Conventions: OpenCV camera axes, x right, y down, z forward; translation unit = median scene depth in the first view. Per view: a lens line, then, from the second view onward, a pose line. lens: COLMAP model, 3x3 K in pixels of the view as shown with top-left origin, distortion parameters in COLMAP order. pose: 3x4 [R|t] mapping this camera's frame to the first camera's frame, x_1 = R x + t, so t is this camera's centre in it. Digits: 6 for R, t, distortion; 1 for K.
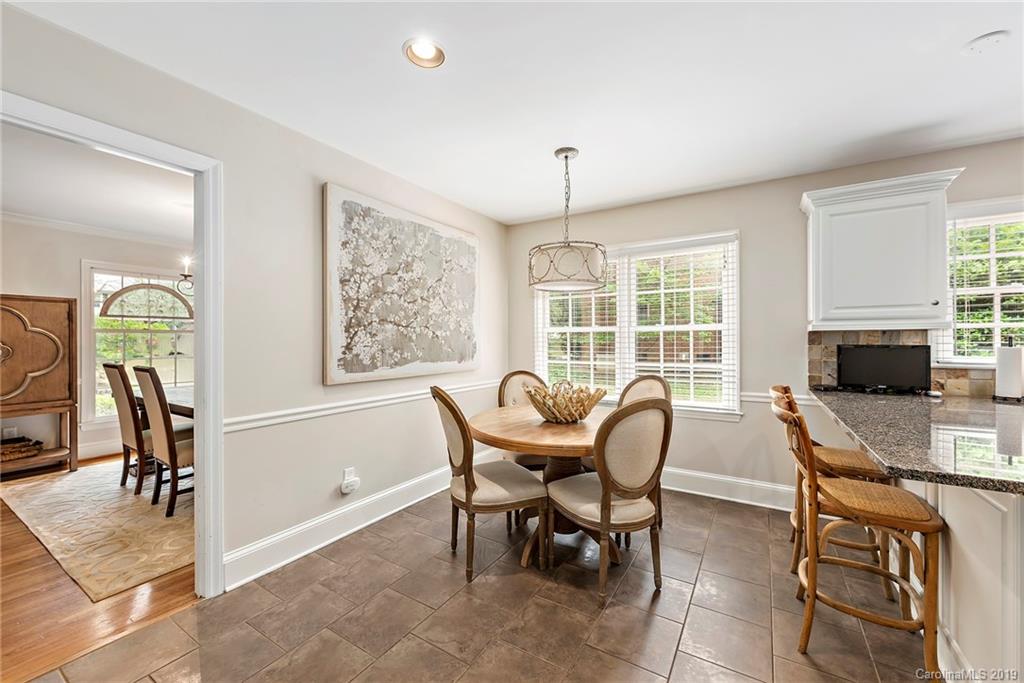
lens RADIAL K [[398.5, 0, 513.2], [0, 398.5, 338.1], [0, 0, 1]] dist [-0.004460, -0.000591]
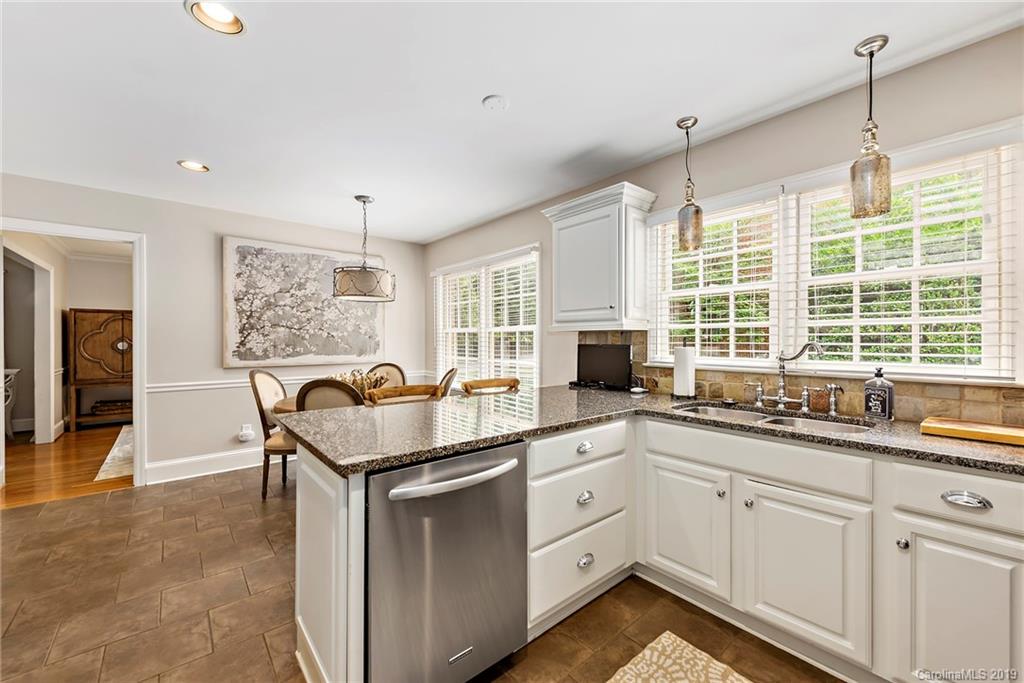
lens RADIAL K [[398.5, 0, 515.2], [0, 398.5, 338.4], [0, 0, 1]] dist [-0.004460, -0.000591]
pose [[0.953427, 0.002675, -0.301610, 0.857965], [-0.001755, 0.999993, 0.003320, -0.002347], [0.301617, -0.002636, 0.953425, -0.099116]]
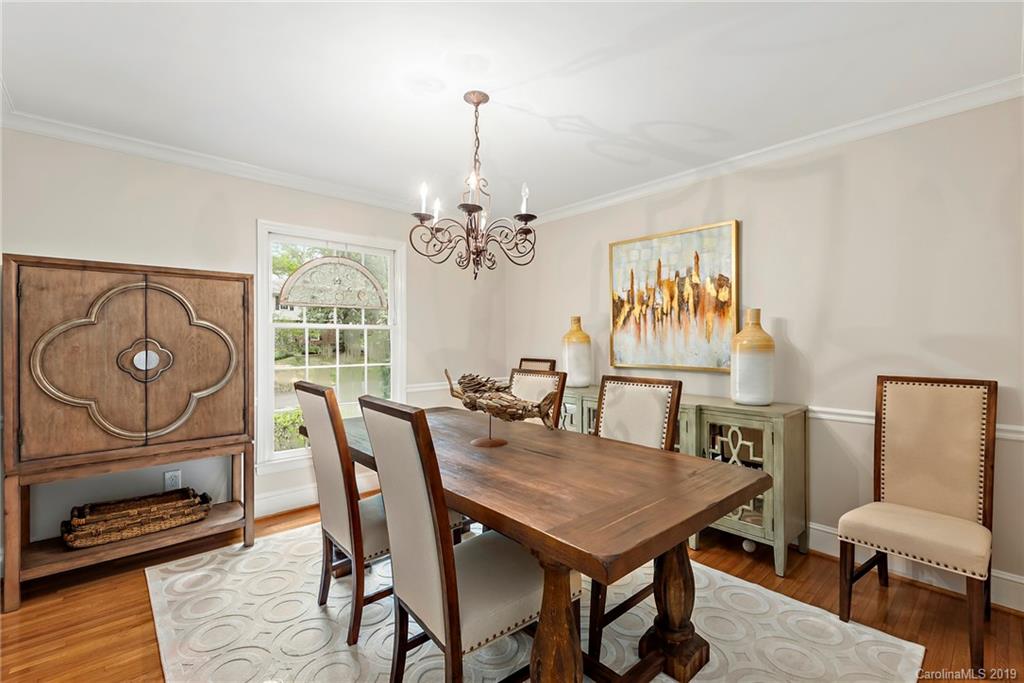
lens RADIAL K [[444.9, 0, 510.2], [0, 444.9, 338.3], [0, 0, 1]] dist [-0.001635, -0.000496]
pose [[0.957603, -0.000205, -0.288093, -0.656989], [-0.000244, 0.999999, -0.001525, 0.004038], [0.288093, 0.001531, 0.957601, 0.569752]]
